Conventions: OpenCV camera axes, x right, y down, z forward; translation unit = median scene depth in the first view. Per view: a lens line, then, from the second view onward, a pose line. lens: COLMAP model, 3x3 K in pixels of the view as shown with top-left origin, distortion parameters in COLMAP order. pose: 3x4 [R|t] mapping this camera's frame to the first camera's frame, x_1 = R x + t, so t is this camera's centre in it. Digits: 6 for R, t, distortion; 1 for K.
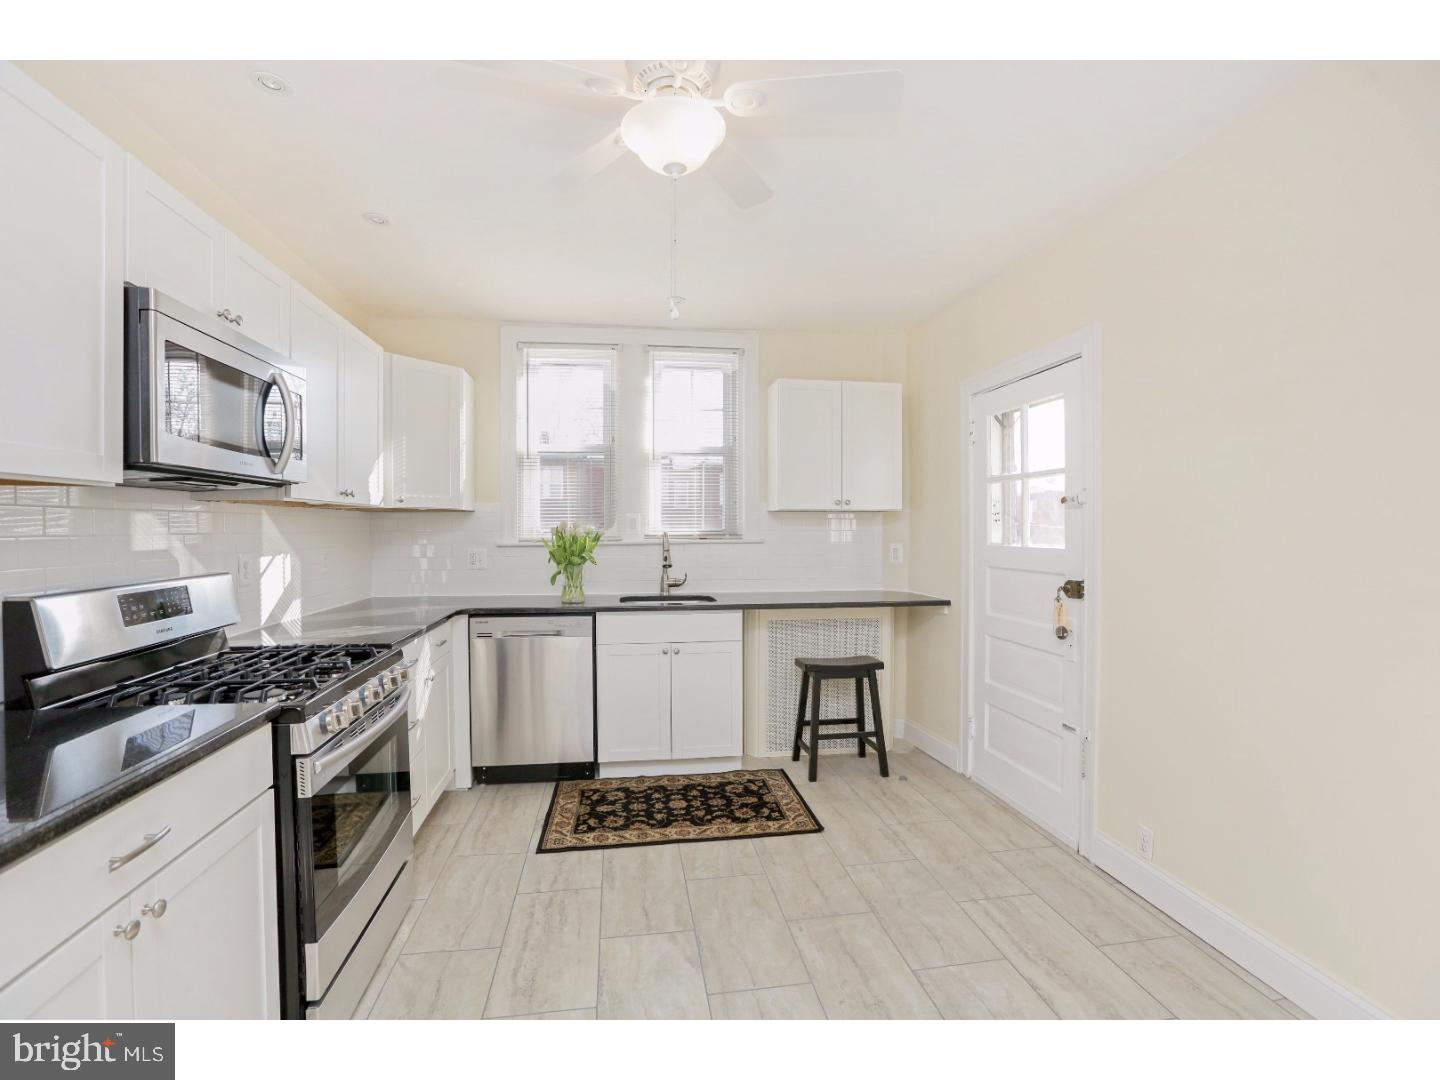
lens RADIAL K [[642.6, 0, 733.7], [0, 642.6, 541.5], [0, 0, 1]] dist [-0.047643, 0.001867]
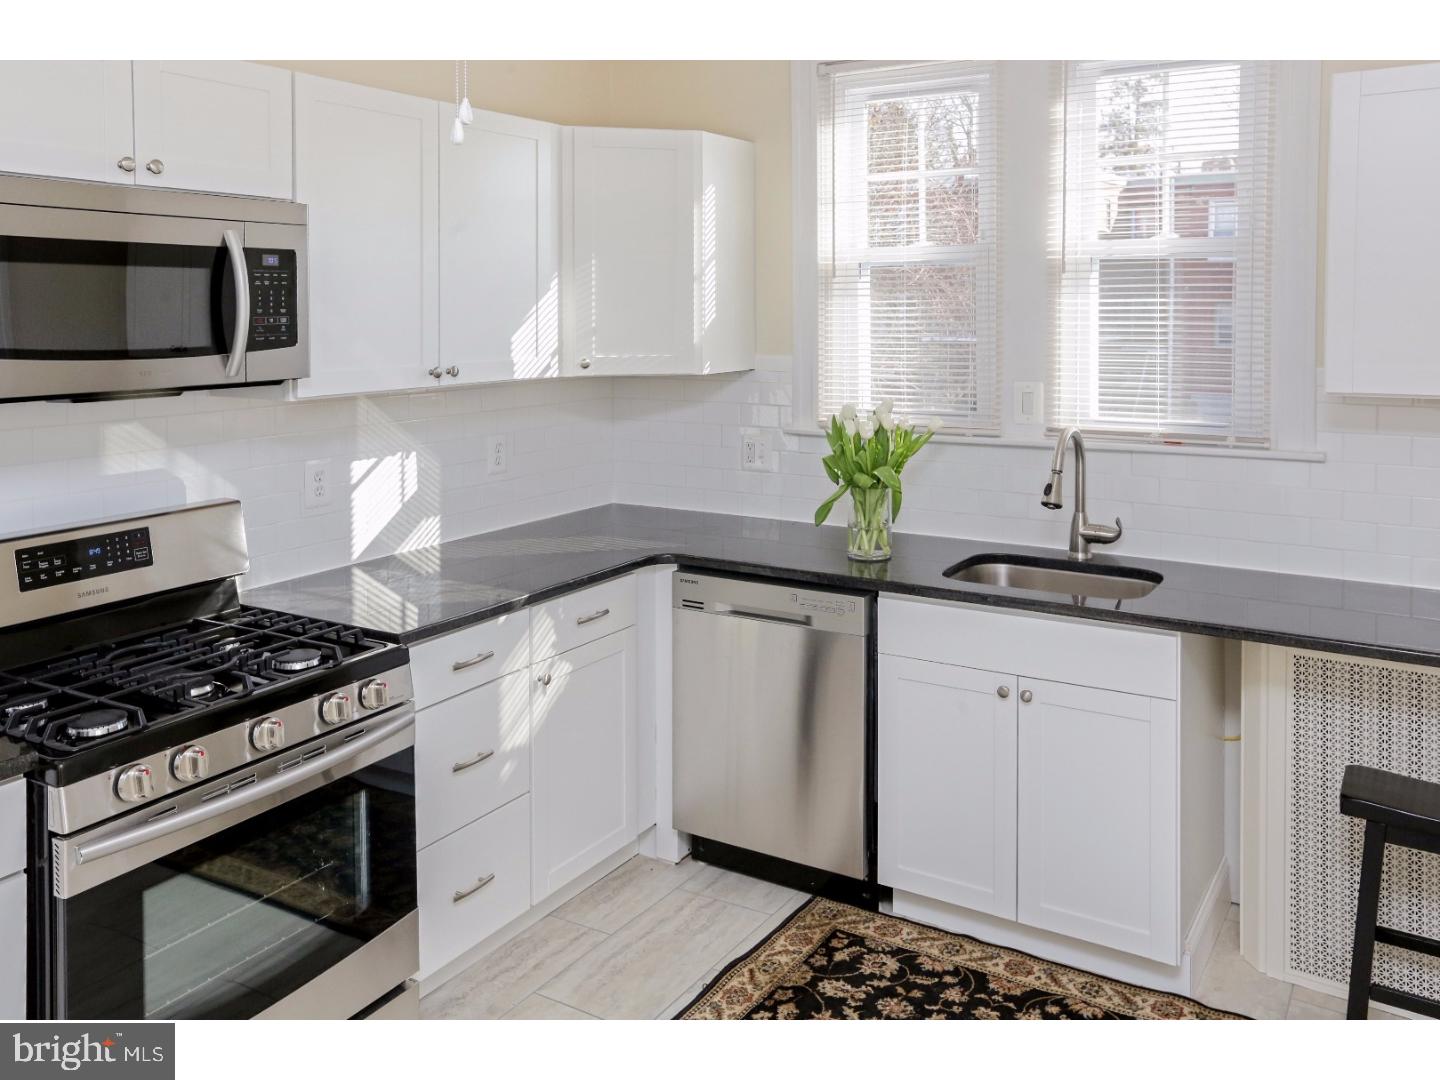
lens RADIAL K [[1194.3, 0, 769.4], [0, 1194.3, 339.0], [0, 0, 1]] dist [0.004446, 0.031206]
pose [[0.774231, 0.021579, -0.632536, 0.340859], [-0.017944, 0.999765, 0.012143, -0.106859], [0.632649, 0.001948, 0.774436, 0.214498]]
